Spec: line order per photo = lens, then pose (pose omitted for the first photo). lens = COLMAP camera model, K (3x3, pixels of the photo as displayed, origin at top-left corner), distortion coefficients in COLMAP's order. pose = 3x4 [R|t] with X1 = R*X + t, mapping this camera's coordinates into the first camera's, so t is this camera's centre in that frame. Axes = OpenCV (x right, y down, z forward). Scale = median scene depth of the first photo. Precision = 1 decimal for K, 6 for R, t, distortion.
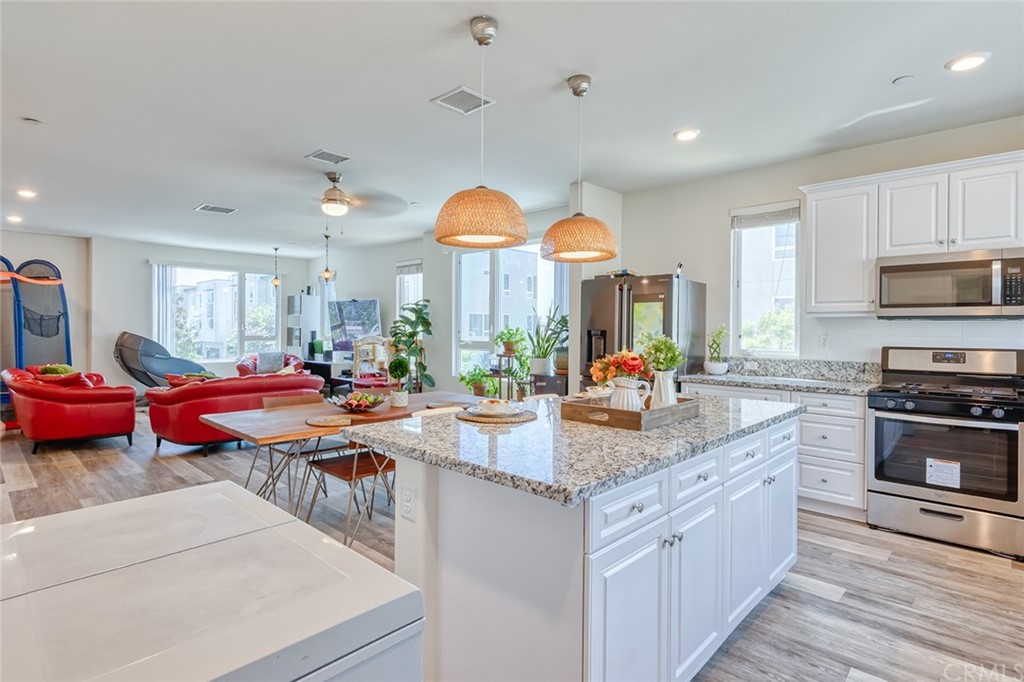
lens RADIAL K [[528.9, 0, 489.2], [0, 528.9, 329.7], [0, 0, 1]] dist [-0.001383, 0.000238]
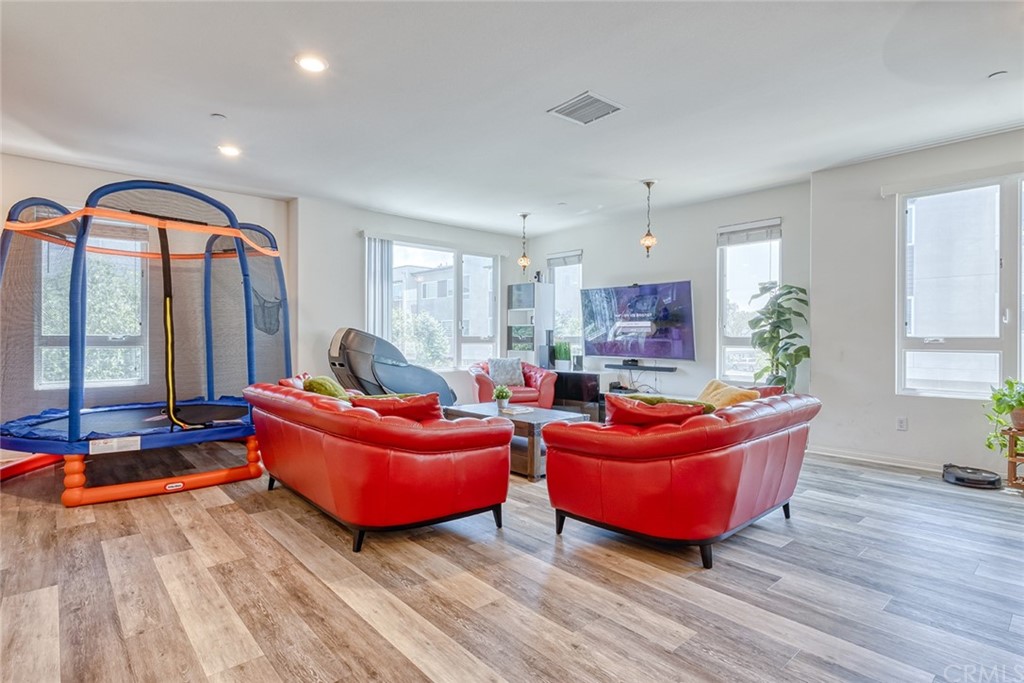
lens RADIAL K [[520.2, 0, 504.9], [0, 520.2, 339.1], [0, 0, 1]] dist [0.001983, -0.003986]
pose [[0.997808, -0.004040, -0.066052, -0.378314], [0.004118, 0.999991, 0.001044, 0.015786], [0.066047, -0.001314, 0.997816, 0.281075]]
